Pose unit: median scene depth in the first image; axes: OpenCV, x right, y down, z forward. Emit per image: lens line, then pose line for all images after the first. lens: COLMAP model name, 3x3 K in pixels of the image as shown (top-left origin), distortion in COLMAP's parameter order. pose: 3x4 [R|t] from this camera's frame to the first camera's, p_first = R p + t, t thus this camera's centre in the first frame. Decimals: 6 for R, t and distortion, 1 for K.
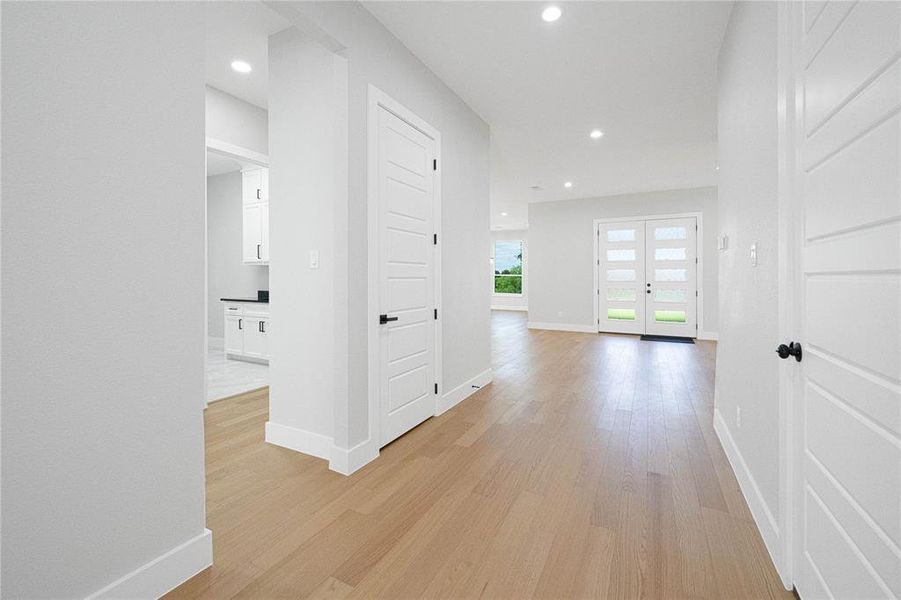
lens RADIAL K [[380.7, 0, 451.2], [0, 380.7, 276.7], [0, 0, 1]] dist [-0.001048, -0.000135]
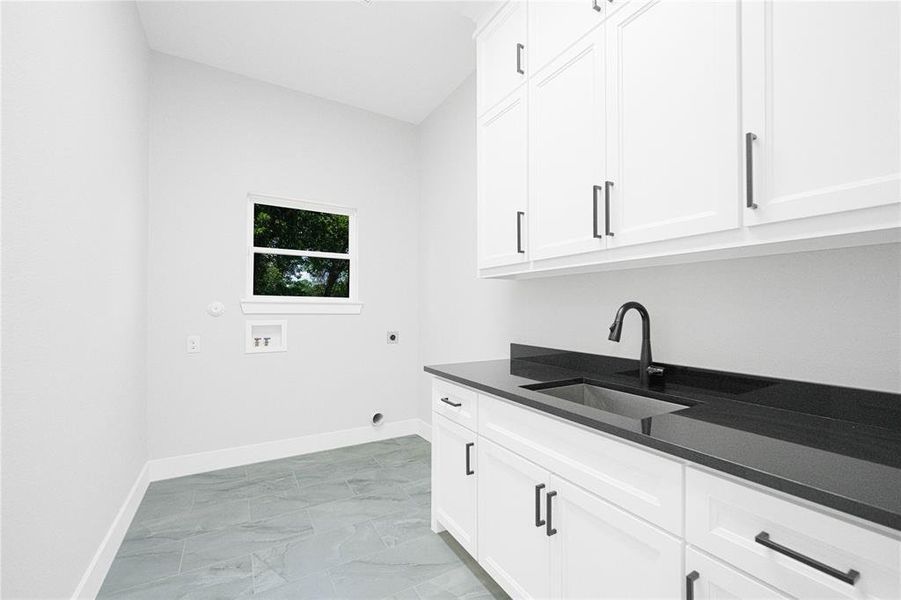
lens RADIAL K [[374.4, 0, 454.3], [0, 374.4, 297.8], [0, 0, 1]] dist [-0.003739, -0.000604]
pose [[0.849494, -0.006036, -0.527564, -0.385805], [-0.005177, 0.999791, -0.019776, -0.001673], [0.527573, 0.019531, 0.849285, 0.699979]]
